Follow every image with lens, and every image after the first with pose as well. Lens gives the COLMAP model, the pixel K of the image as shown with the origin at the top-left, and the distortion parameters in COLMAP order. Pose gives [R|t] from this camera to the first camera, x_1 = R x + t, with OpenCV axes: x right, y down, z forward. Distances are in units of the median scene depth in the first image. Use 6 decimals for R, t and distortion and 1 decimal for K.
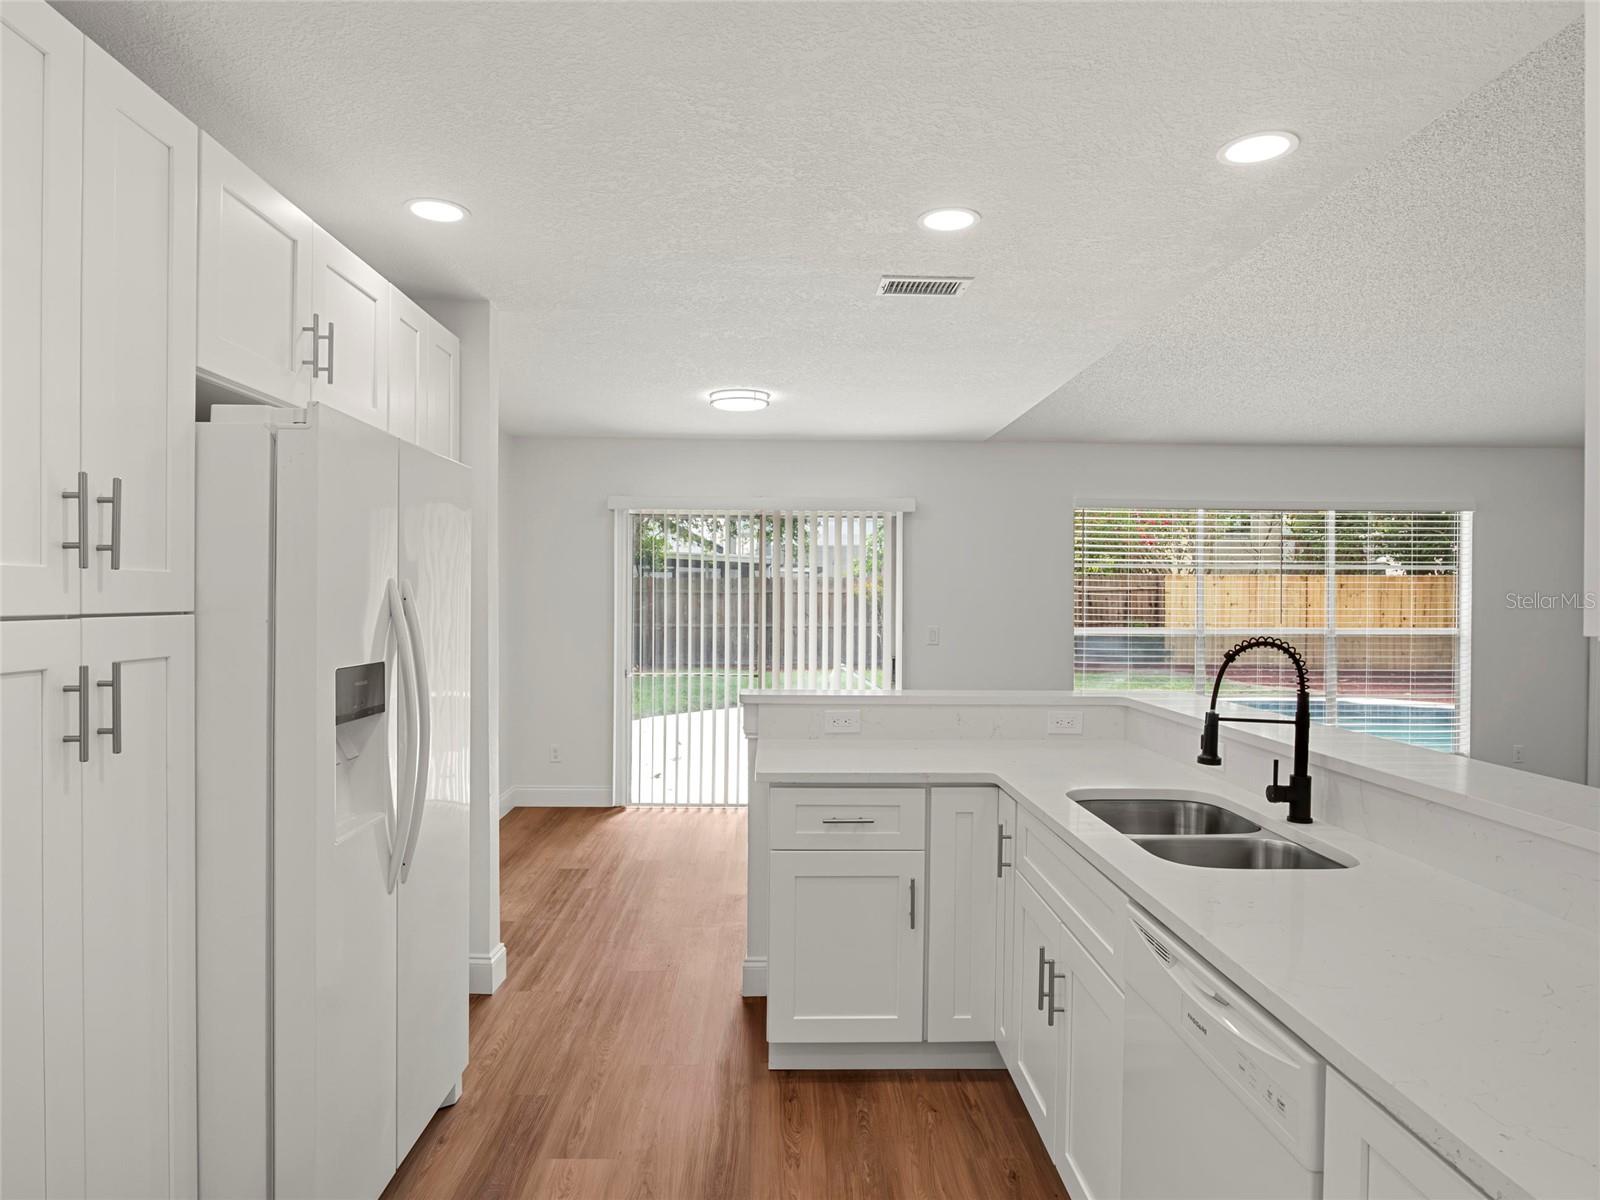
lens RADIAL K [[959.8, 0, 799.8], [0, 959.8, 602.9], [0, 0, 1]] dist [-0.028667, 0.006900]
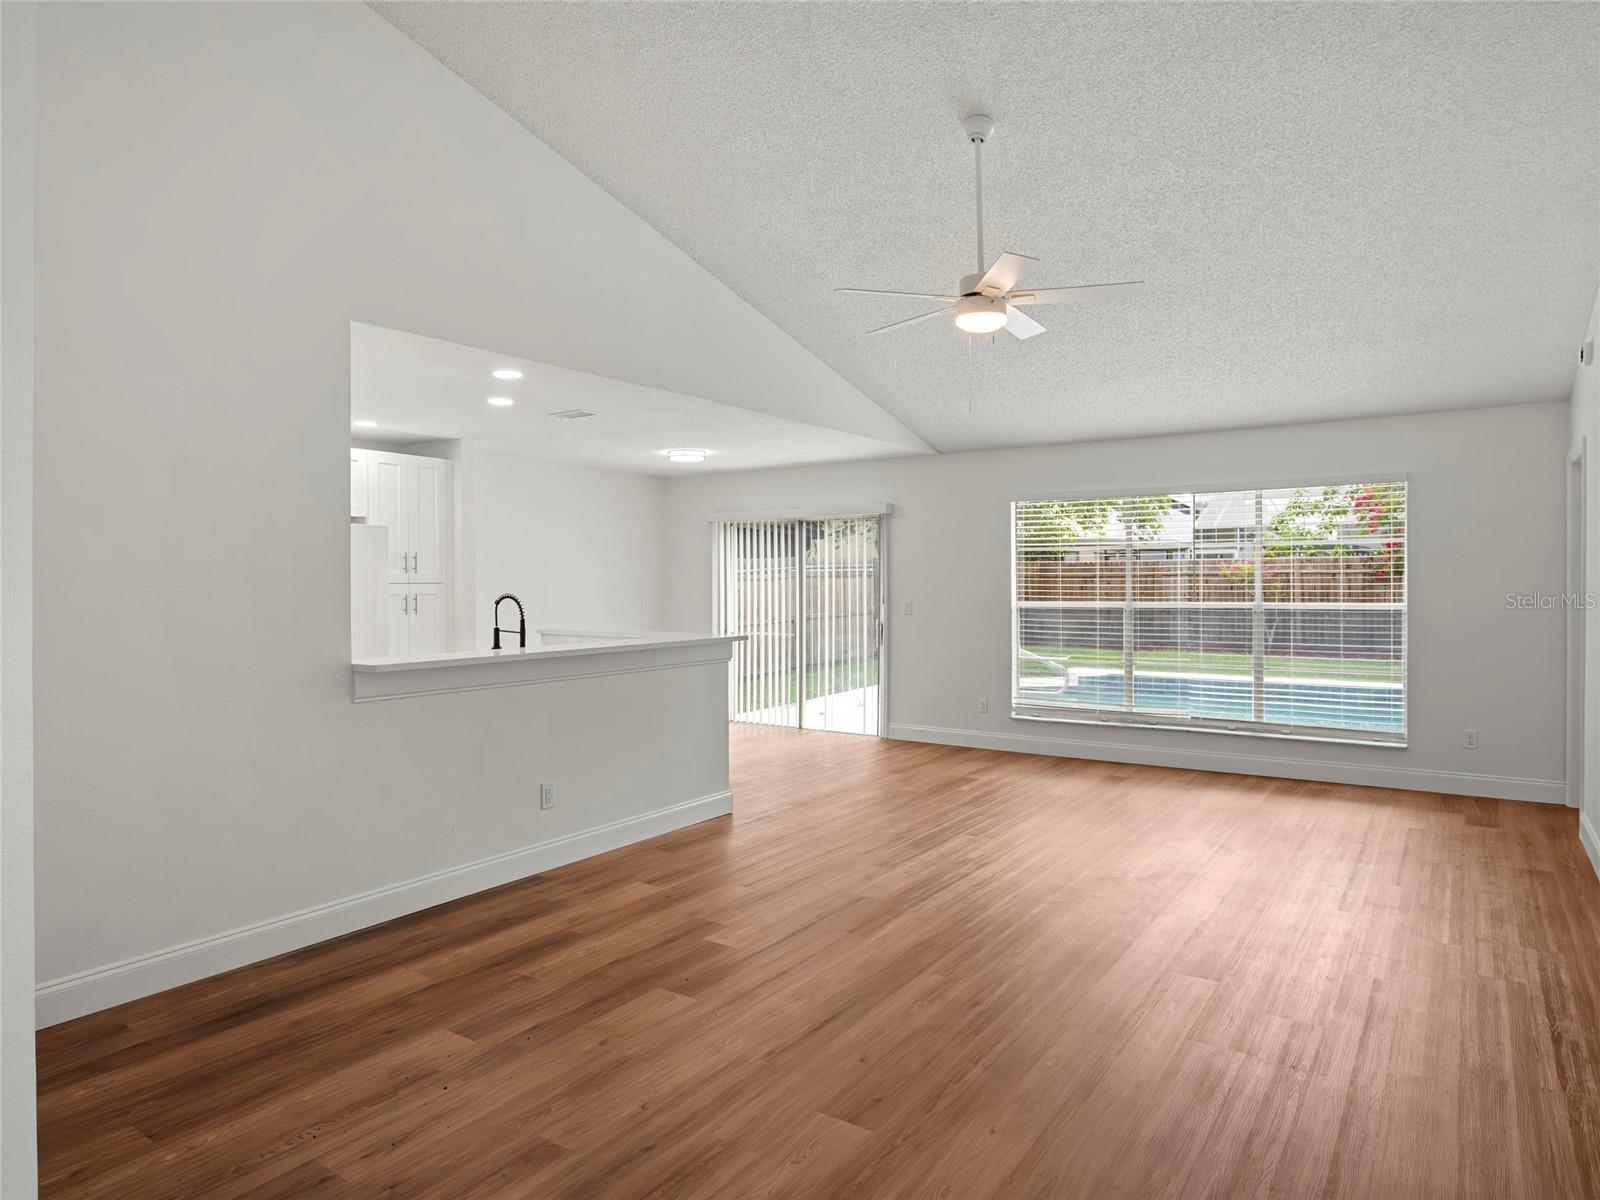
lens RADIAL K [[959.8, 0, 808.2], [0, 959.8, 591.4], [0, 0, 1]] dist [-0.028667, 0.006900]
pose [[0.803172, -0.002302, -0.595743, 0.813448], [0.004614, 0.999987, 0.002357, 0.009356], [0.595730, -0.004642, 0.803172, -0.135099]]
